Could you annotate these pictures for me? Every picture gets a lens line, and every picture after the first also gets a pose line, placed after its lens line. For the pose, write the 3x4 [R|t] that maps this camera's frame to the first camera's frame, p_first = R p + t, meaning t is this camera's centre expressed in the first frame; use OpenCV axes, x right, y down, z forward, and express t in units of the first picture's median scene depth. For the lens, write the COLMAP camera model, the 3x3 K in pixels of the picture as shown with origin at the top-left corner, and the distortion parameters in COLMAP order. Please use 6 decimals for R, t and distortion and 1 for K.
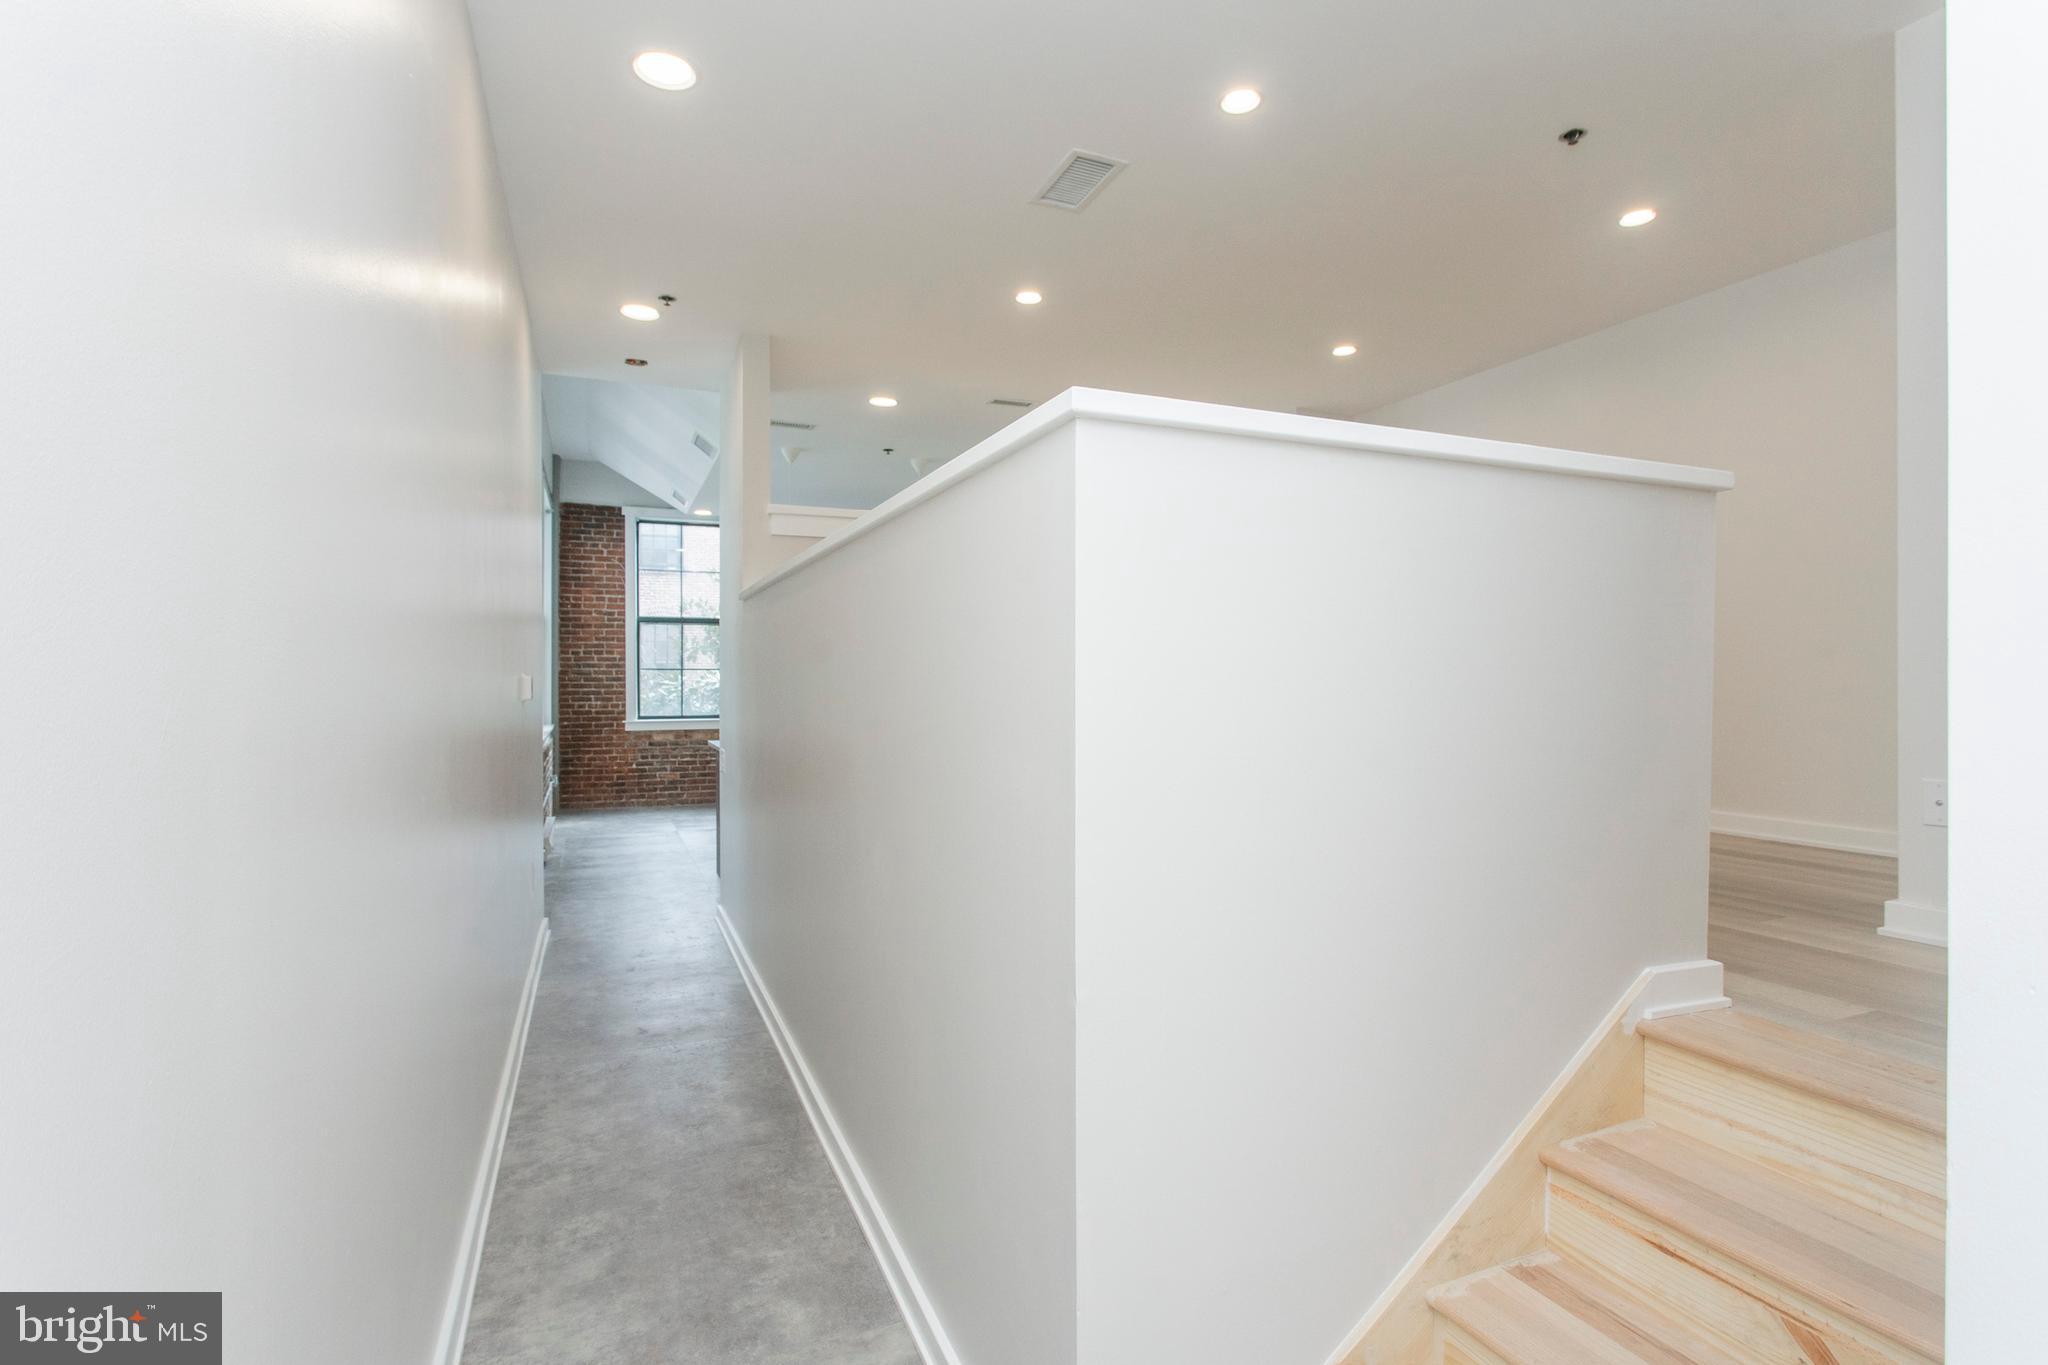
lens RADIAL K [[990.0, 0, 992.1], [0, 990.0, 673.1], [0, 0, 1]] dist [0.002443, -0.000628]
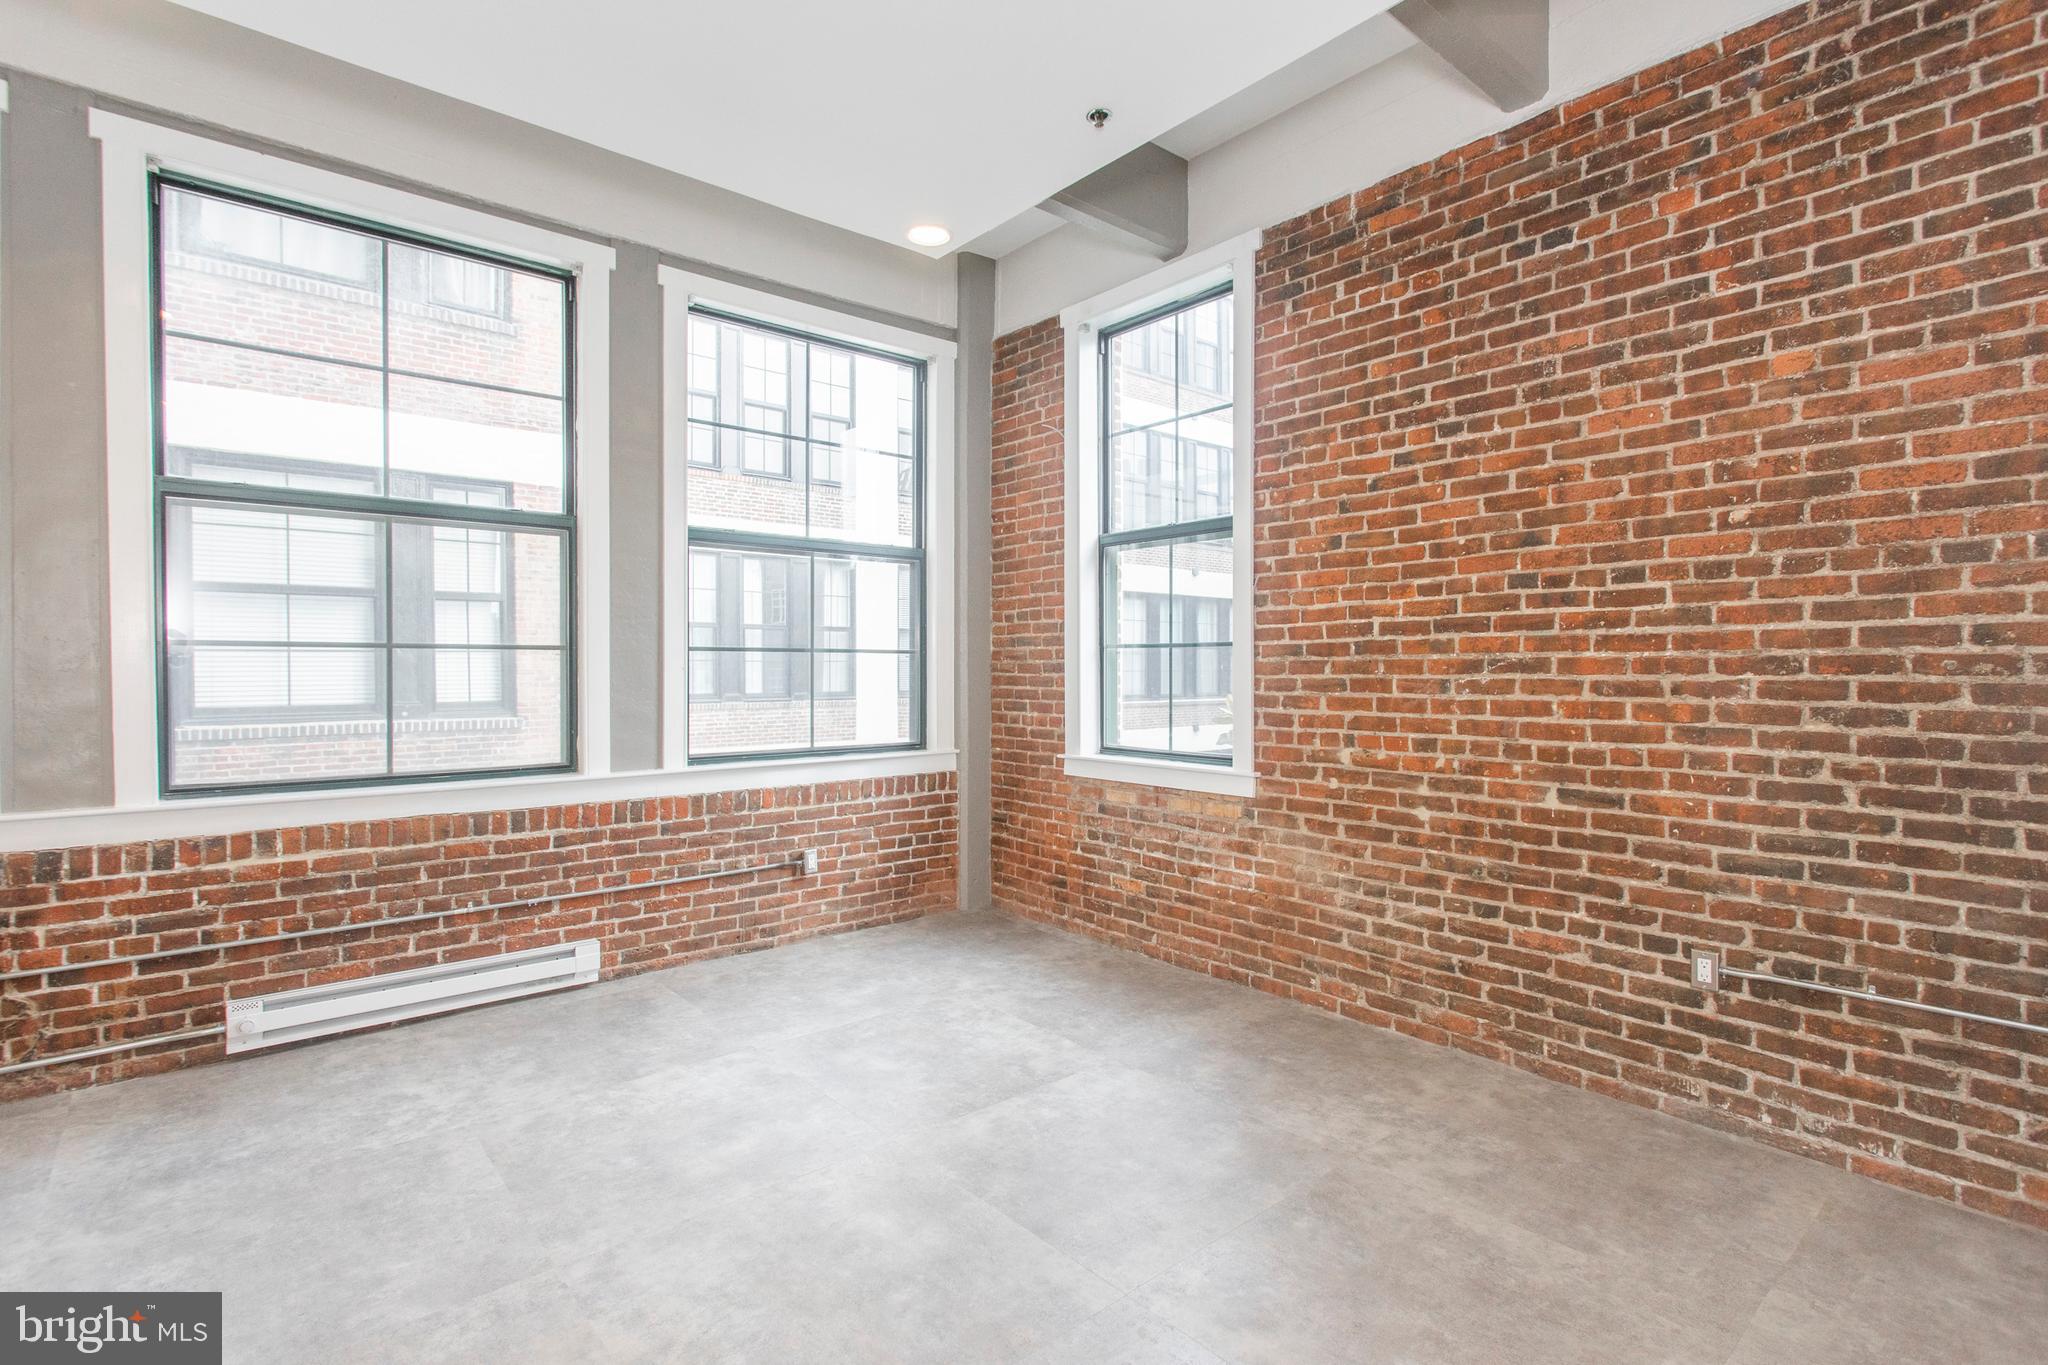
lens RADIAL K [[990.0, 0, 1043.1], [0, 990.0, 676.7], [0, 0, 1]] dist [0.002443, -0.000628]
pose [[0.318826, 0.011024, -0.947749, 0.083575], [0.007004, 0.999878, 0.013987, 0.003483], [0.947787, -0.011097, 0.318710, 0.836887]]
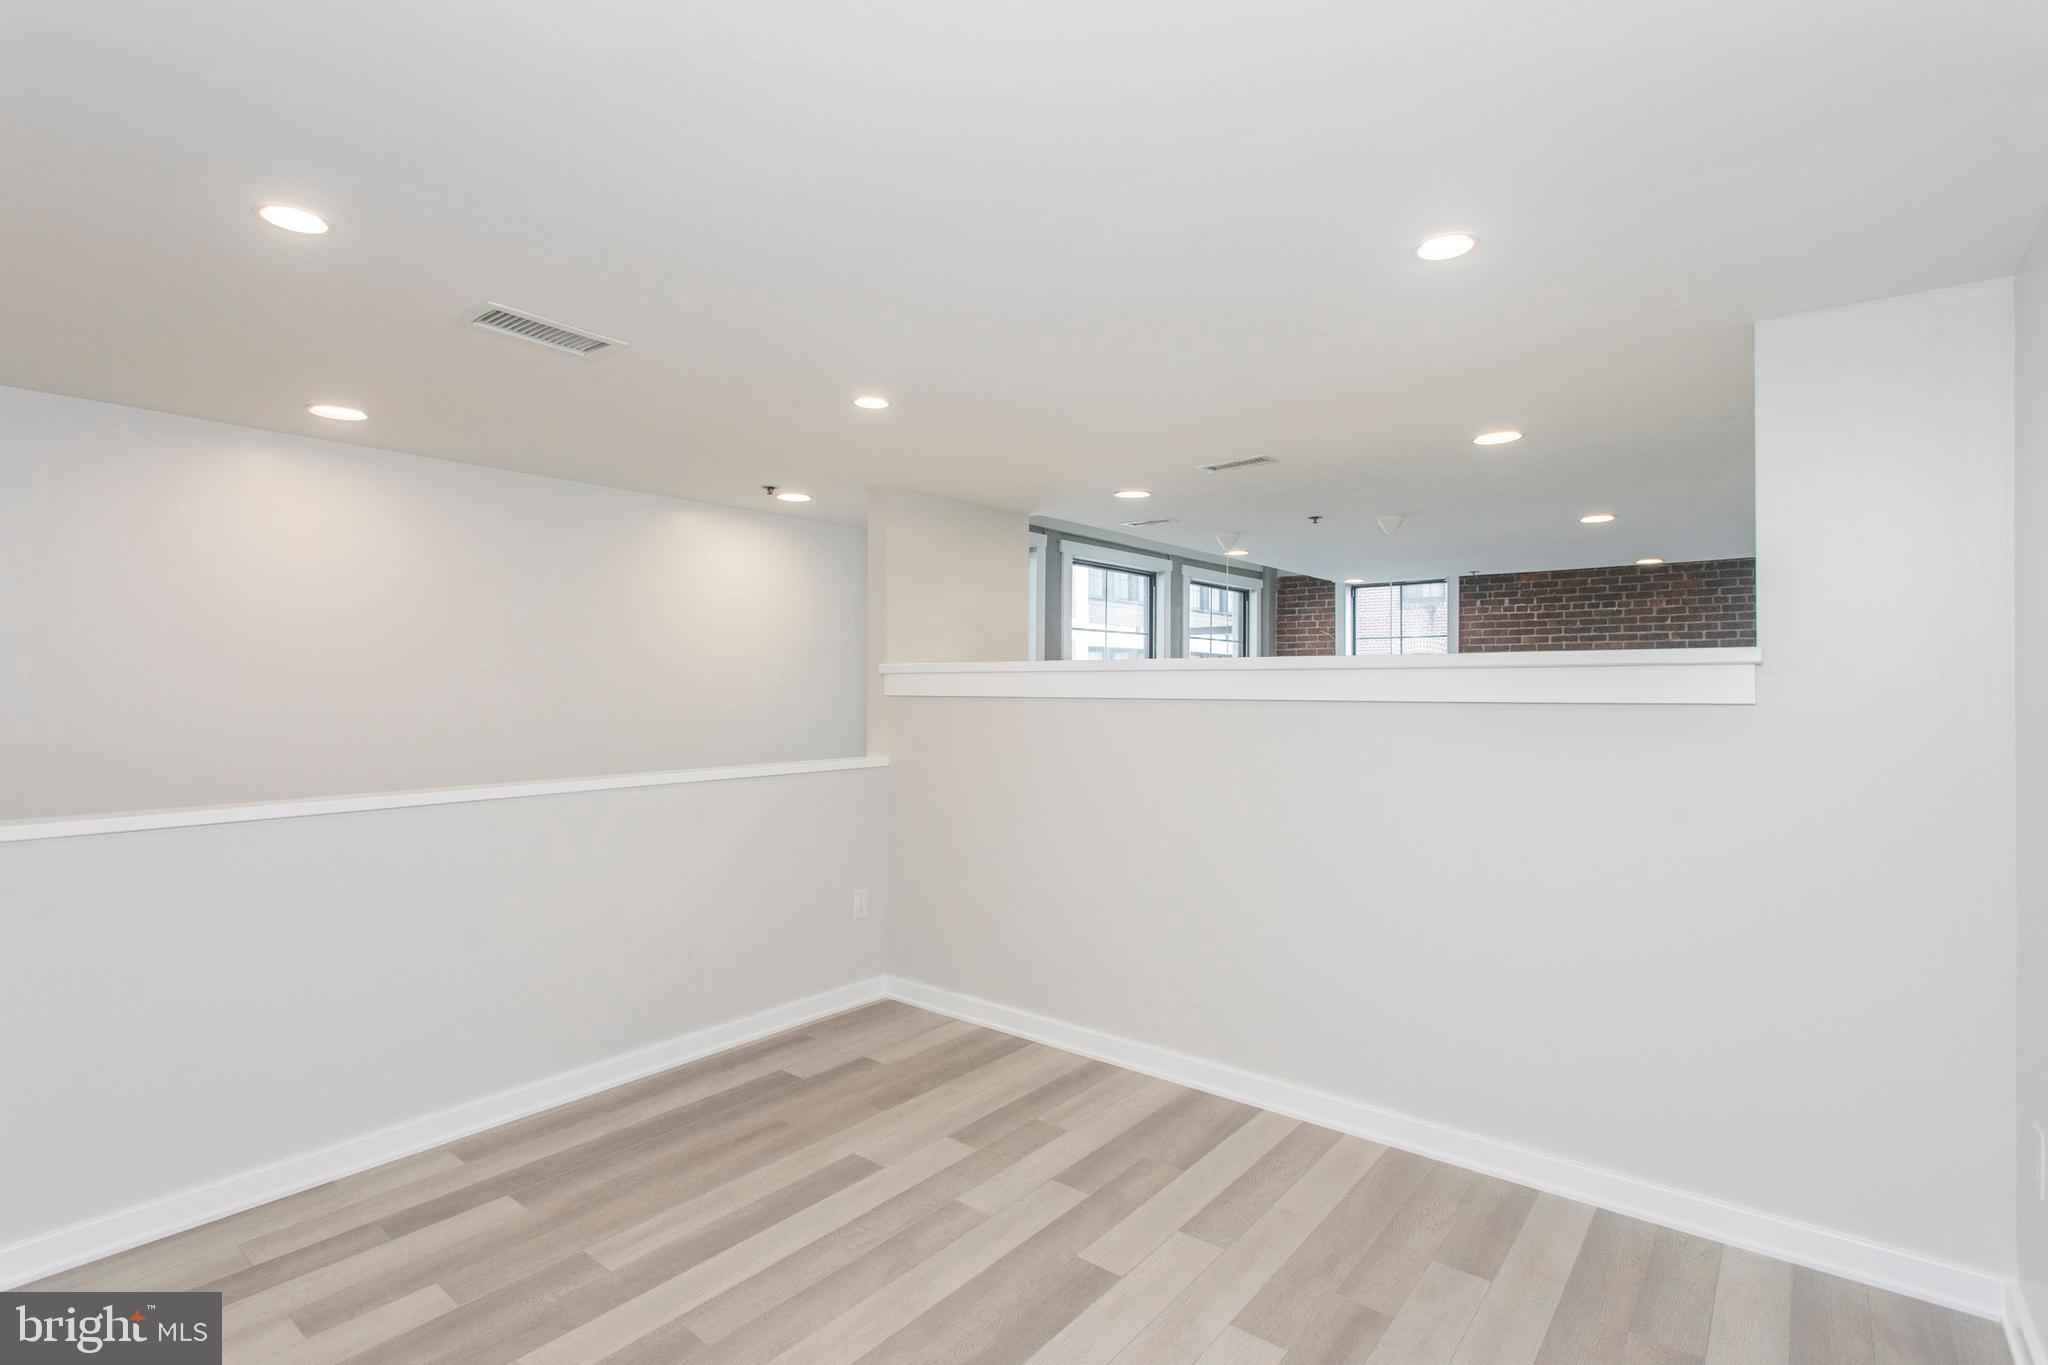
lens RADIAL K [[990.0, 0, 1045.8], [0, 990.0, 676.9], [0, 0, 1]] dist [0.002443, -0.000628]
pose [[0.502594, -0.000883, -0.864522, 0.303613], [0.001775, 0.999998, 0.000010, -0.070983], [0.864520, -0.001540, 0.502595, 0.291580]]
